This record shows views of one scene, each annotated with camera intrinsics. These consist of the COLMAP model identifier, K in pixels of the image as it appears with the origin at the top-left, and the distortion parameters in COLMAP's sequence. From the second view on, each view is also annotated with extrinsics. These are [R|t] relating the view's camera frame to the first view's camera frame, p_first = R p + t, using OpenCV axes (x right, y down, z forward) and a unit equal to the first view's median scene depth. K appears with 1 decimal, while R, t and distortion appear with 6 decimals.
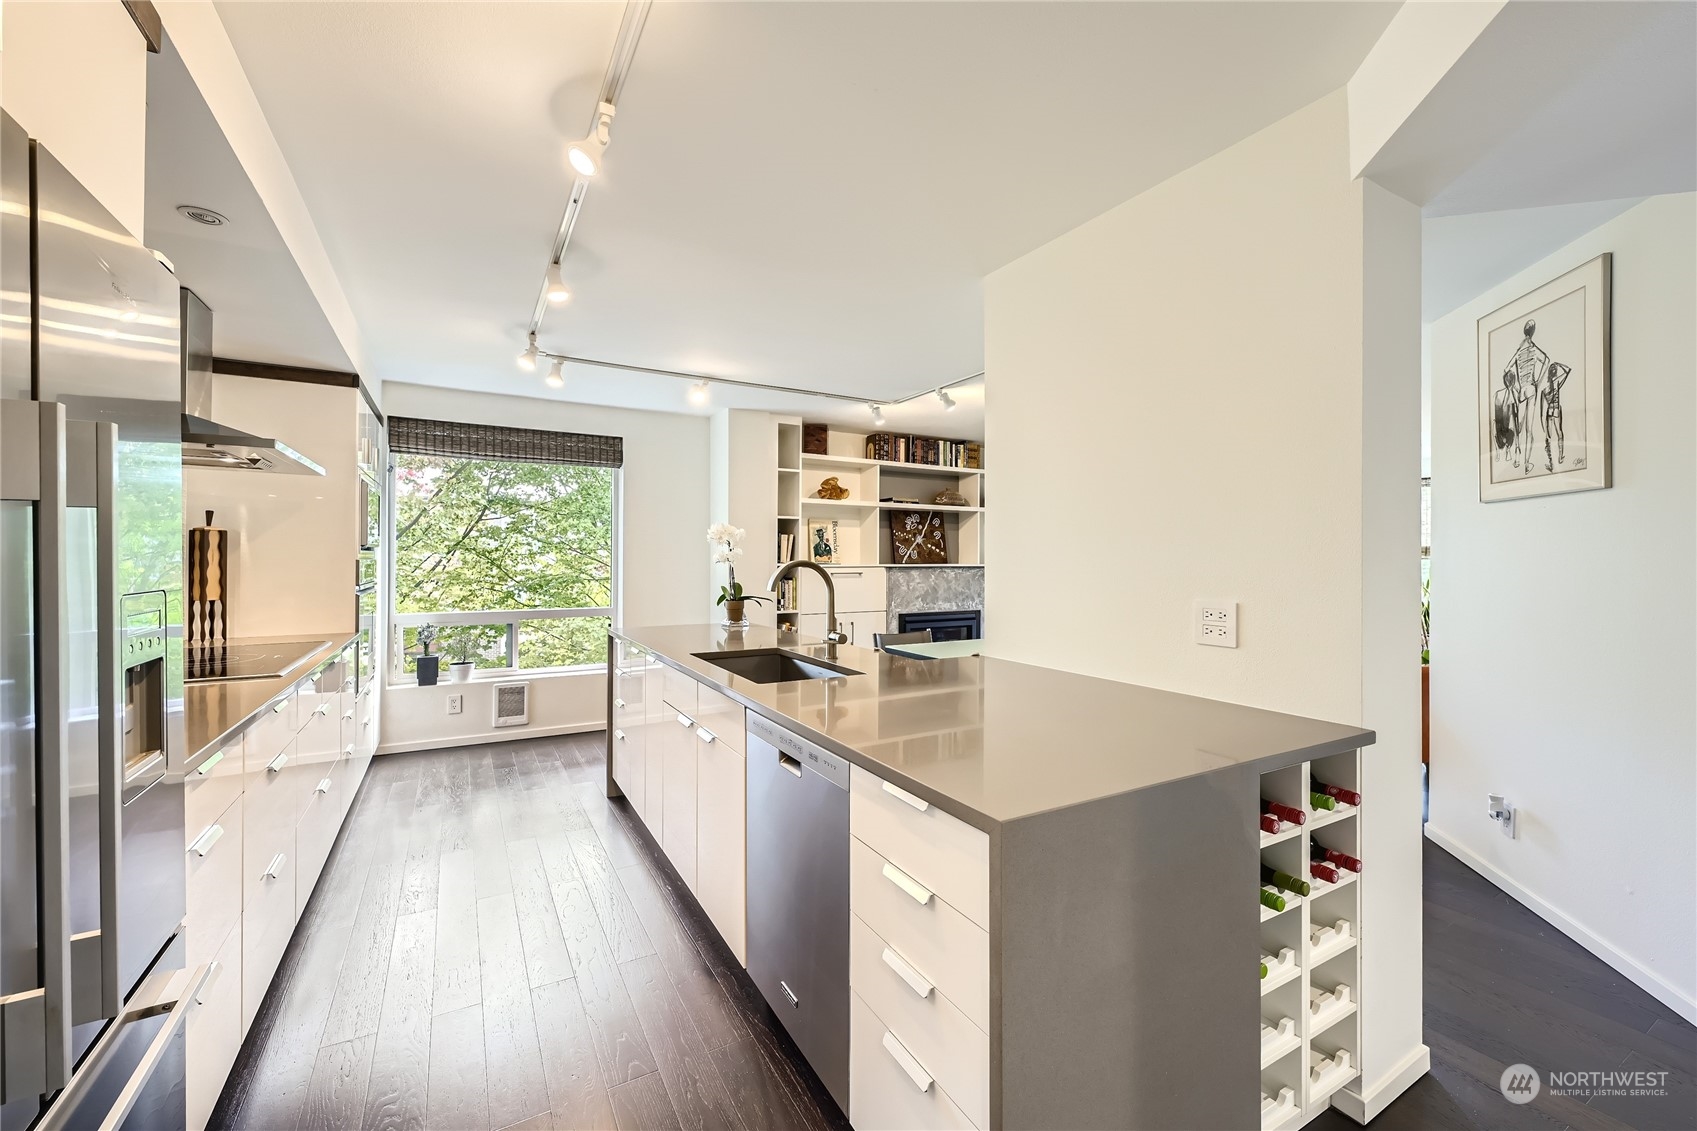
lens RADIAL K [[681.5, 0, 852.0], [0, 681.5, 564.7], [0, 0, 1]] dist [-0.000030, 0.000225]
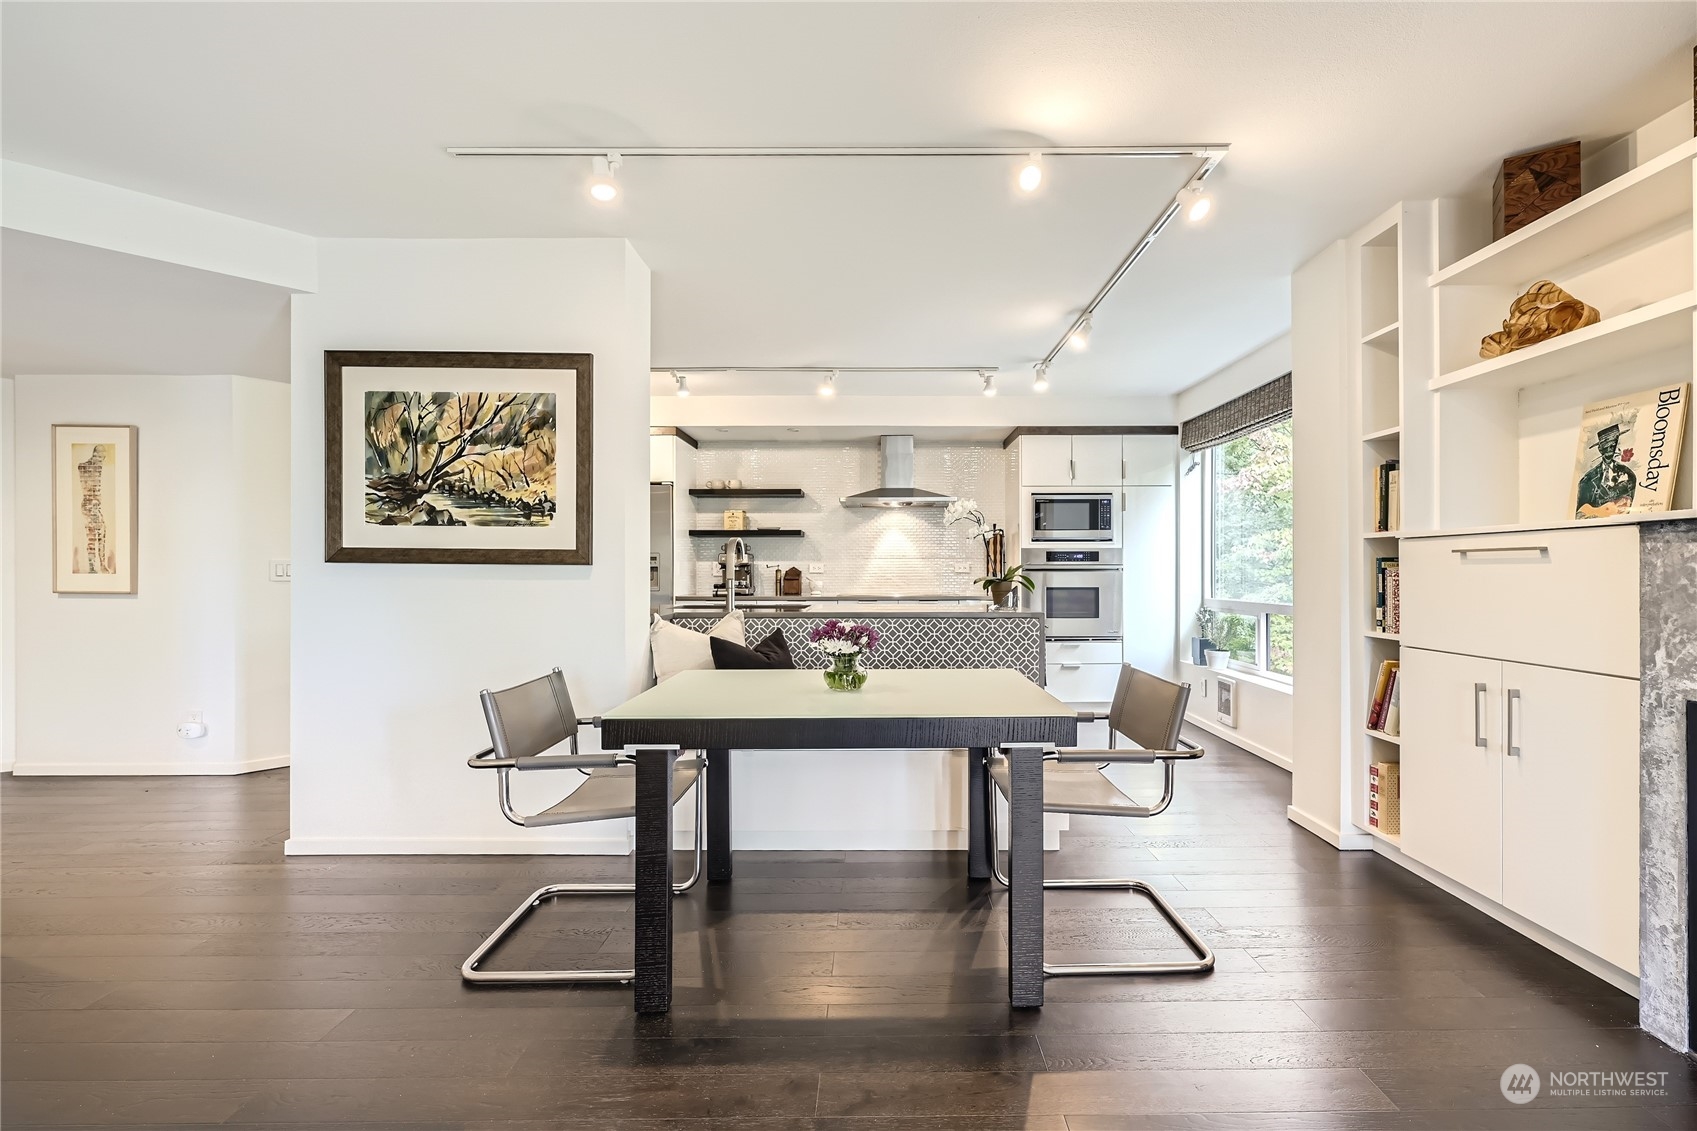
lens RADIAL K [[713.9, 0, 881.9], [0, 713.9, 565.4], [0, 0, 1]] dist [0.001300, 0.000086]
pose [[-0.491384, -0.010905, -0.870875, 0.435853], [-0.011322, 0.999917, -0.006132, 0.024417], [0.870869, 0.006847, -0.491467, 0.823846]]
